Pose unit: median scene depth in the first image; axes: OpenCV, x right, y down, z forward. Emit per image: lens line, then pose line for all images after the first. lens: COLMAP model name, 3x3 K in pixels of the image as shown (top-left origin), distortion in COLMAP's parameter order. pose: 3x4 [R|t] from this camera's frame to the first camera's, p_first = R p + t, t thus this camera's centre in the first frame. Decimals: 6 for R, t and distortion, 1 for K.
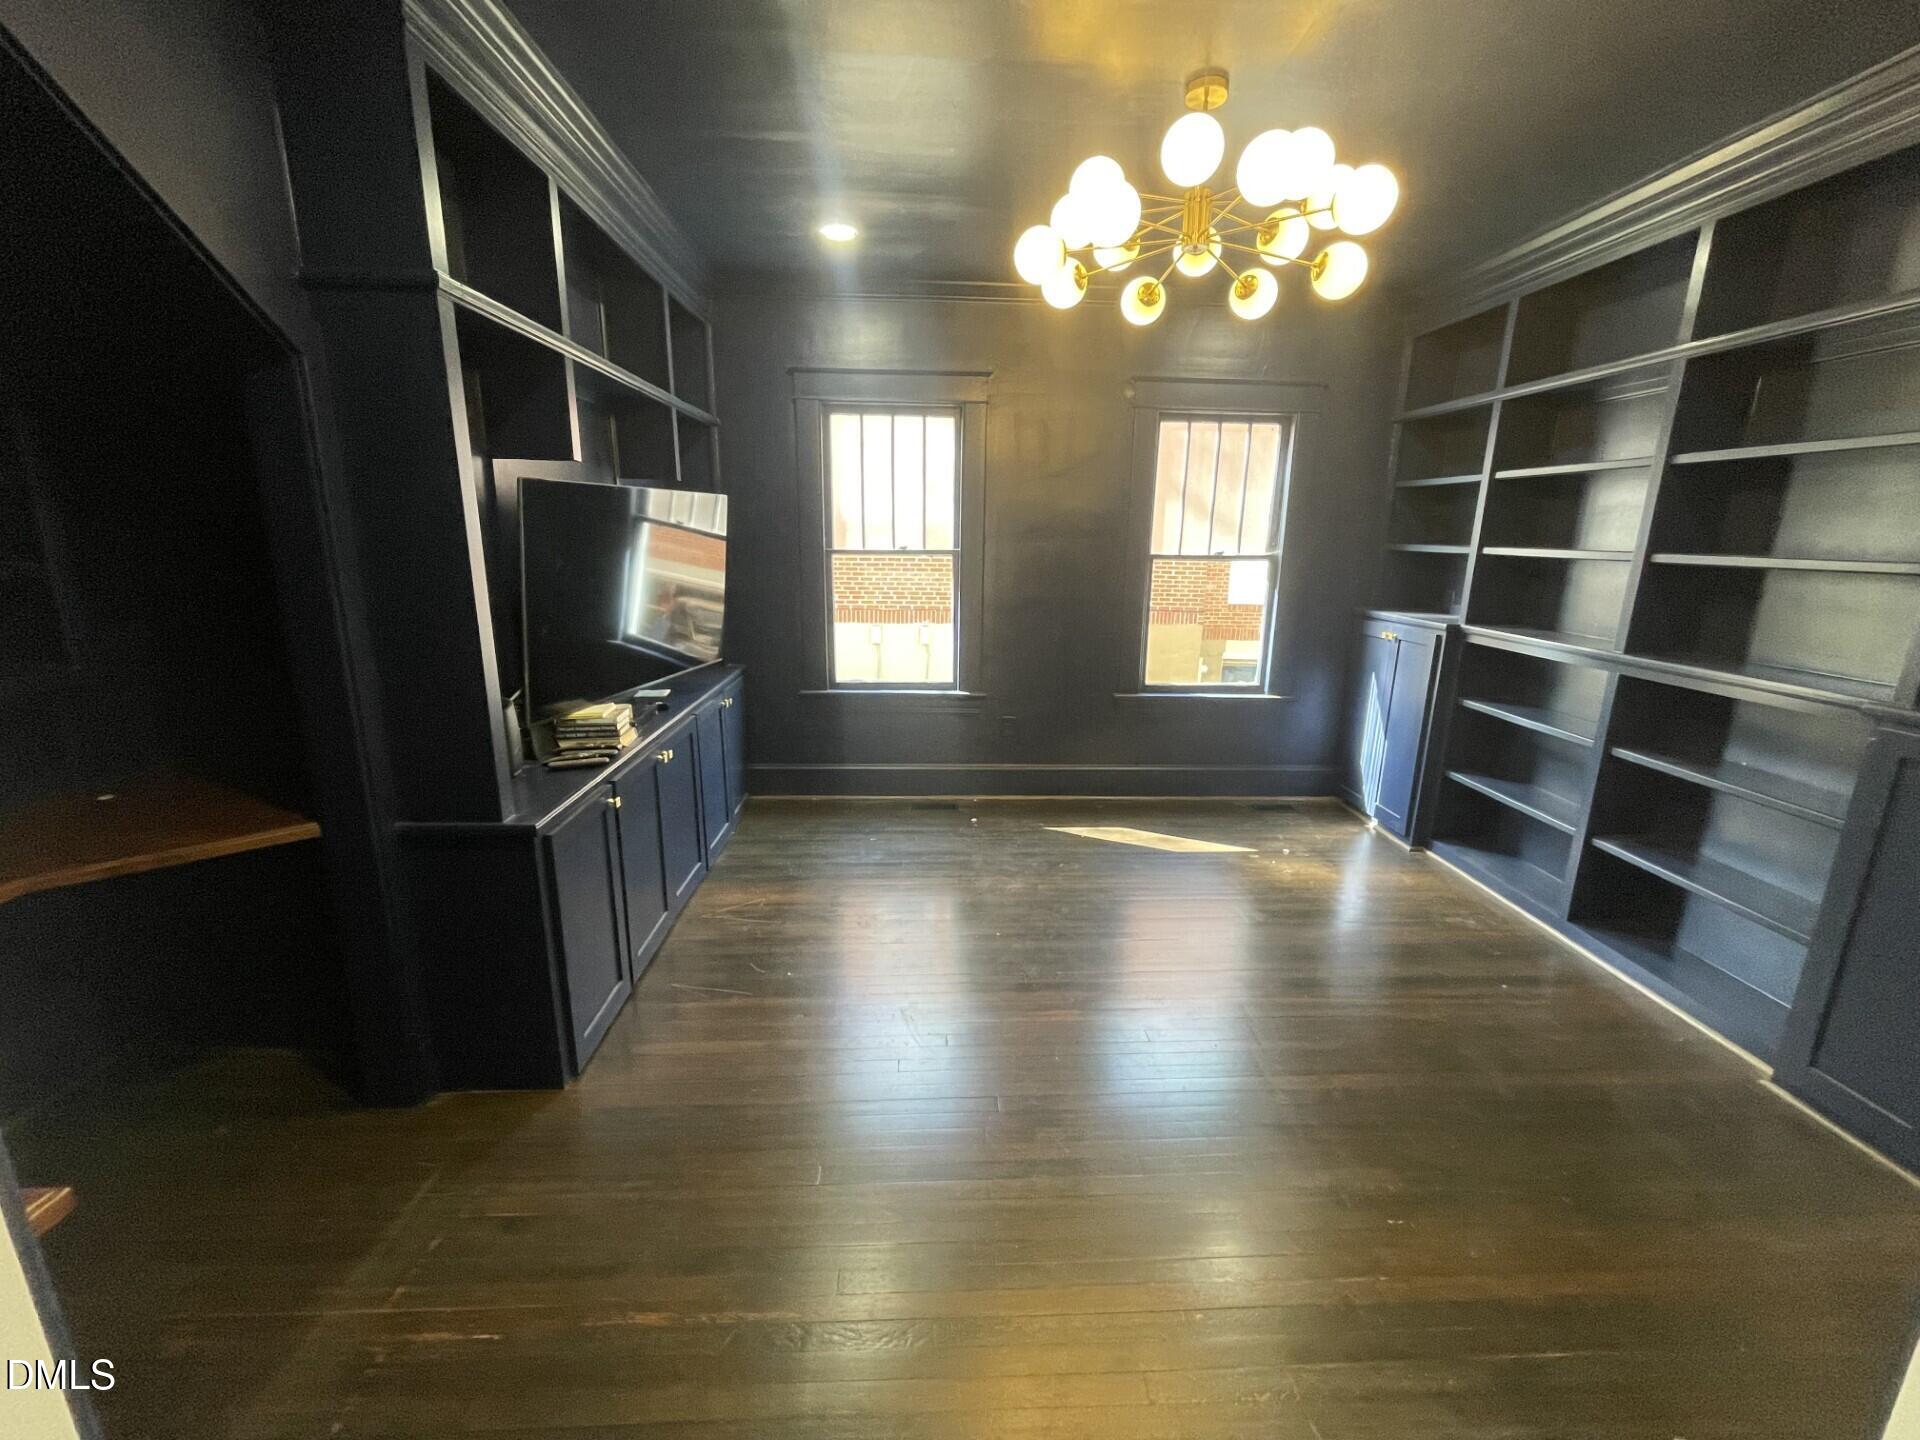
lens RADIAL K [[777.8, 0, 960.9], [0, 777.8, 720.1], [0, 0, 1]] dist [-0.000079, 0.000012]
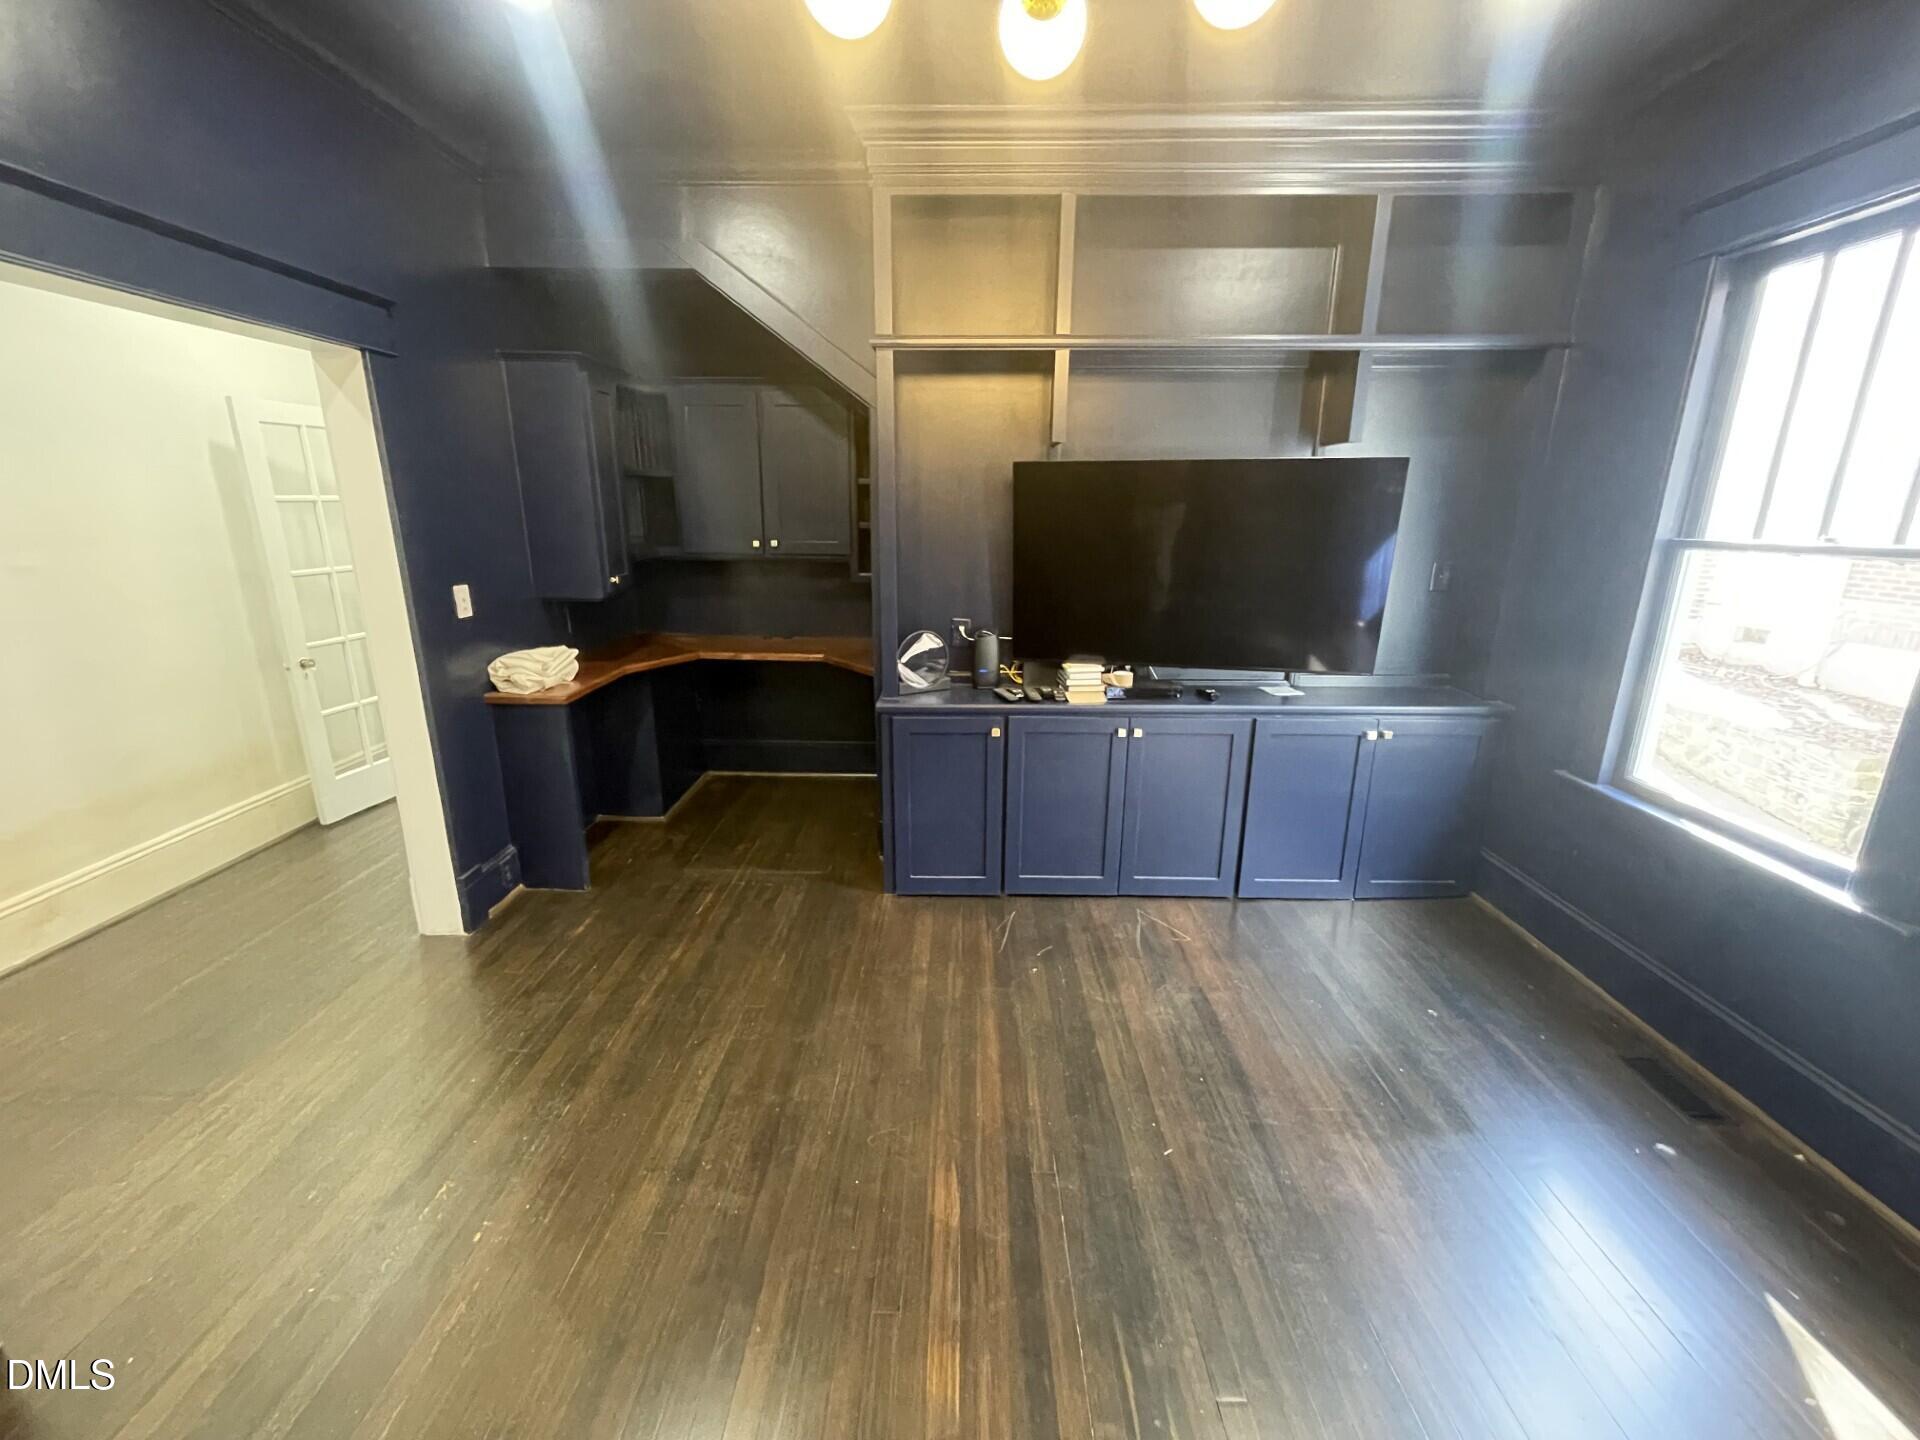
lens RADIAL K [[777.8, 0, 958.2], [0, 777.8, 711.7], [0, 0, 1]] dist [-0.000079, 0.000012]
pose [[-0.059000, 0.239004, -0.969225, 0.589355], [-0.241527, 0.938651, 0.246167, -0.172105], [0.968599, 0.248618, 0.002346, 0.761288]]
